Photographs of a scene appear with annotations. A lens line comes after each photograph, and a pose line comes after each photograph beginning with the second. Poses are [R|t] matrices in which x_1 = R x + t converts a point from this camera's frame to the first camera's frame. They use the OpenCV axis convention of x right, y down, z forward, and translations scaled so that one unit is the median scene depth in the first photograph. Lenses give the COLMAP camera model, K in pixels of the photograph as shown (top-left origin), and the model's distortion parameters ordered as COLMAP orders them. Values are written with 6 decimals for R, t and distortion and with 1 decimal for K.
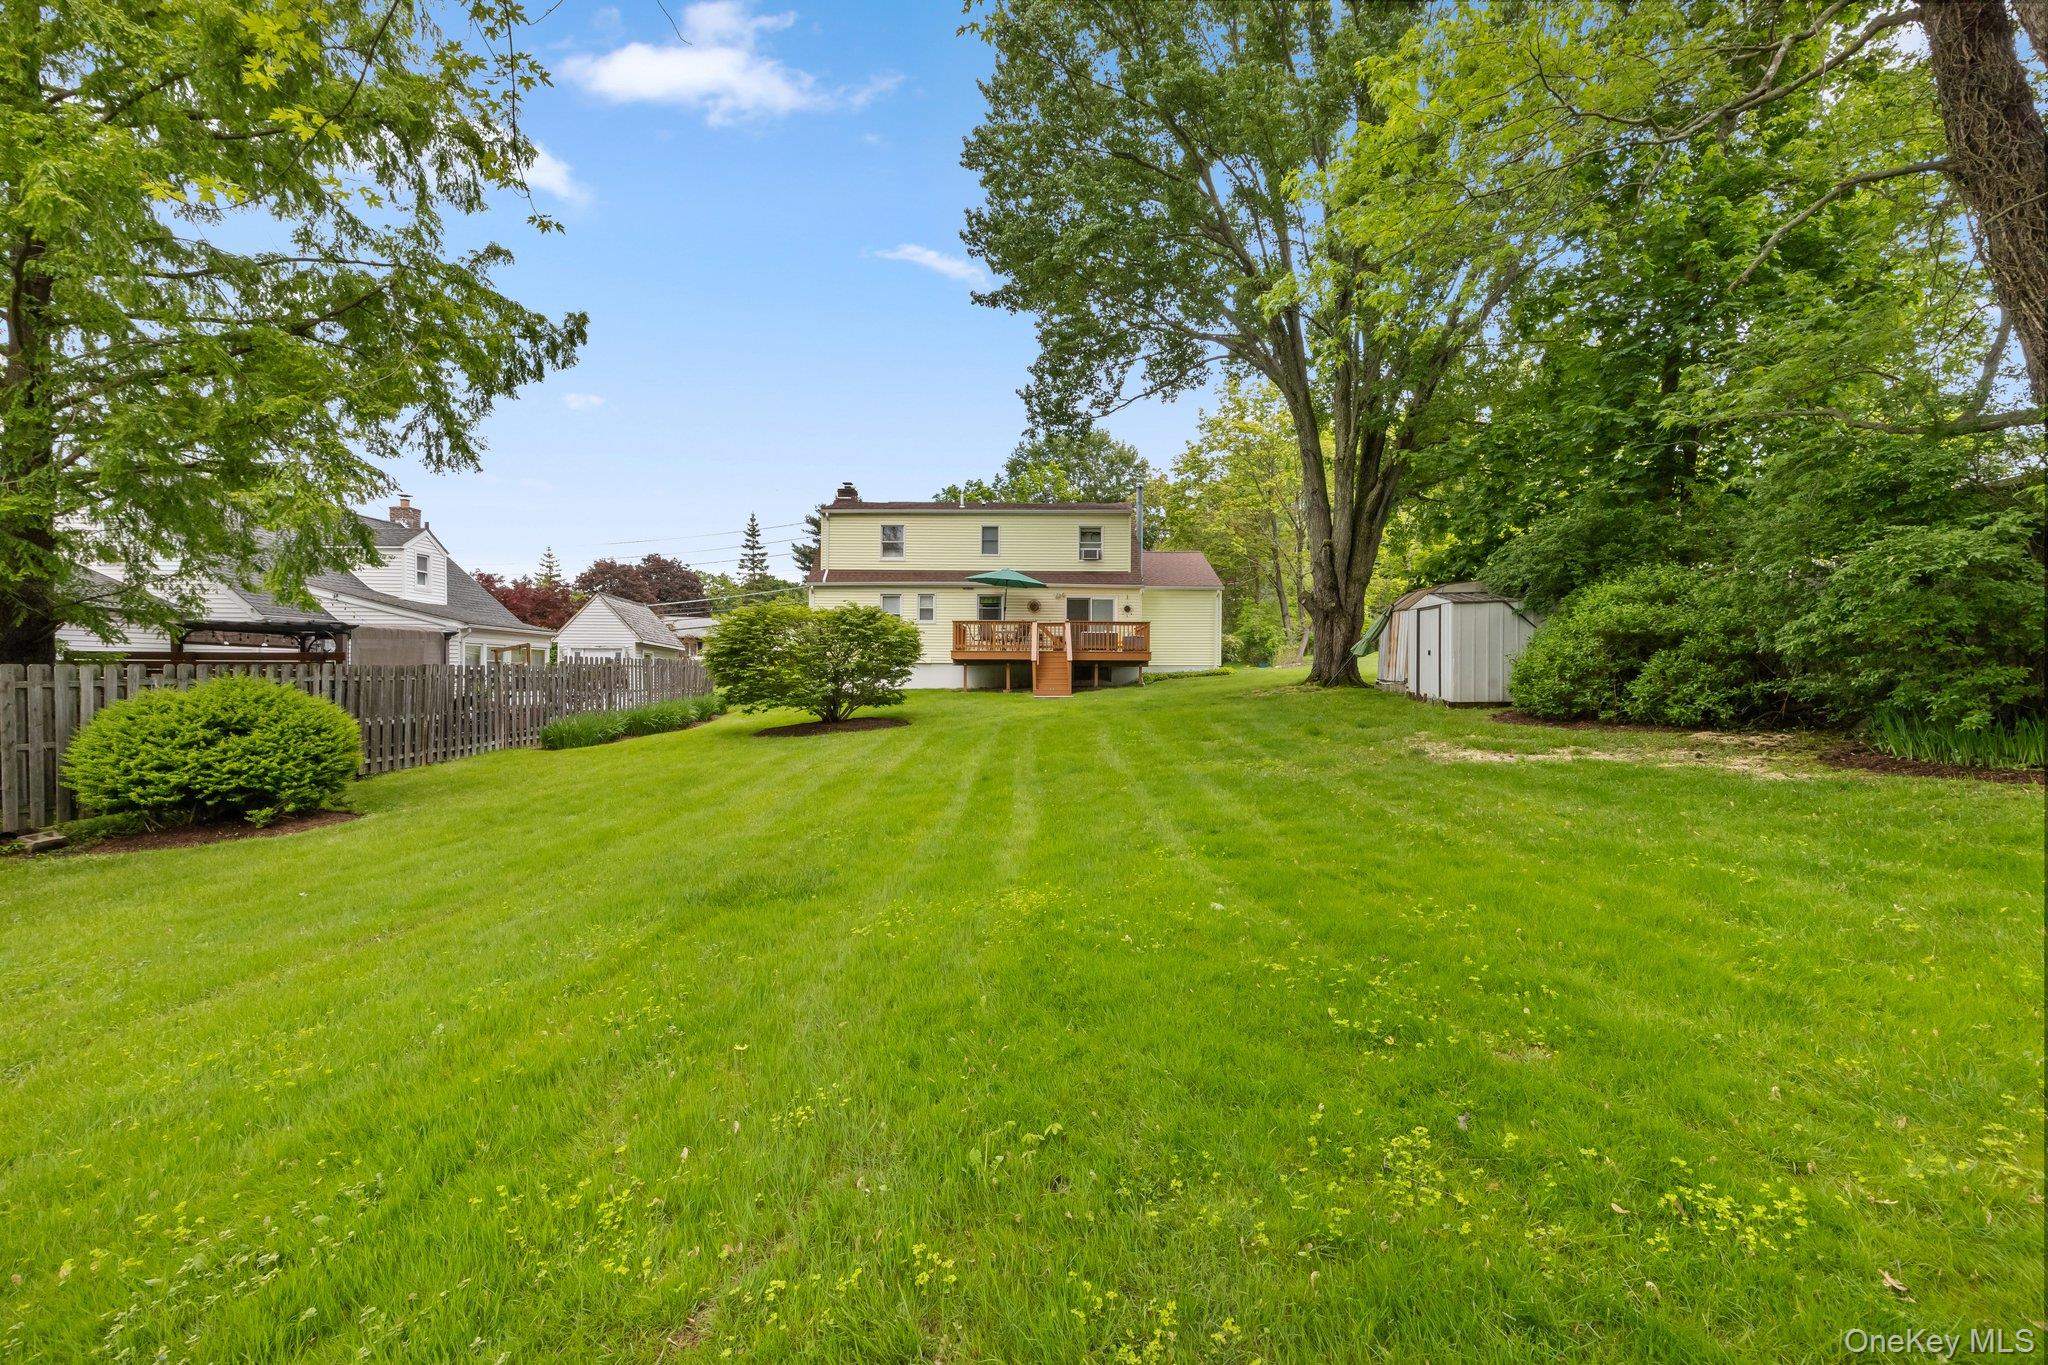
lens RADIAL K [[916.7, 0, 1016.3], [0, 916.7, 686.7], [0, 0, 1]] dist [0.000745, -0.000144]
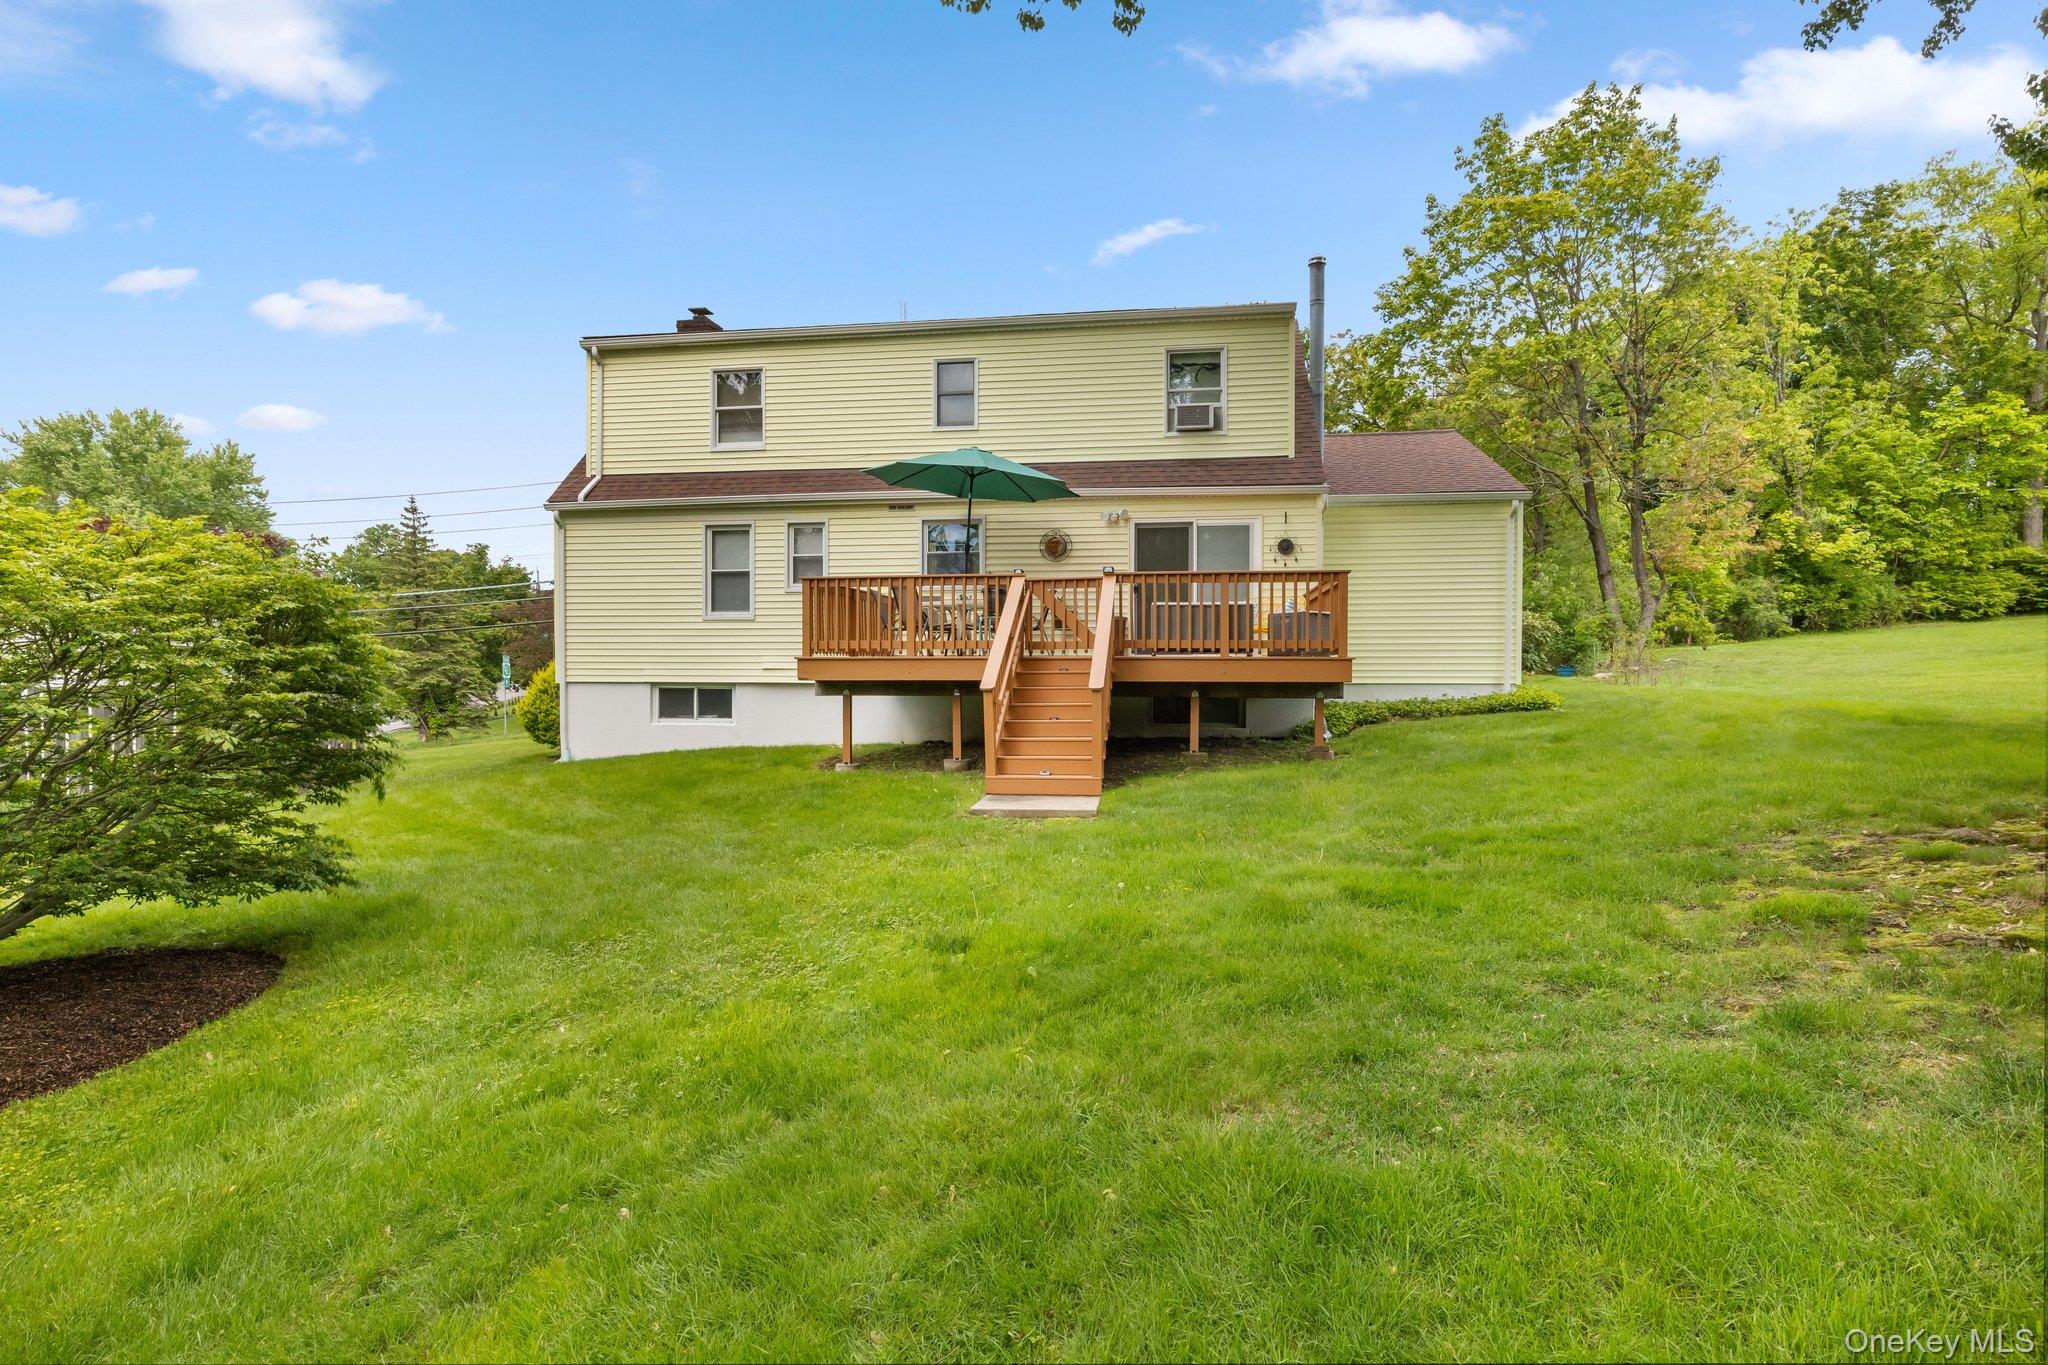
lens RADIAL K [[1112.3, 0, 1018.8], [0, 1112.3, 714.6], [0, 0, 1]] dist [0.001295, 0.000104]
pose [[0.992435, -0.003709, -0.122716, 0.063926], [0.006656, 0.999699, 0.023612, -0.023083], [0.122591, -0.024250, 0.992161, 0.494541]]
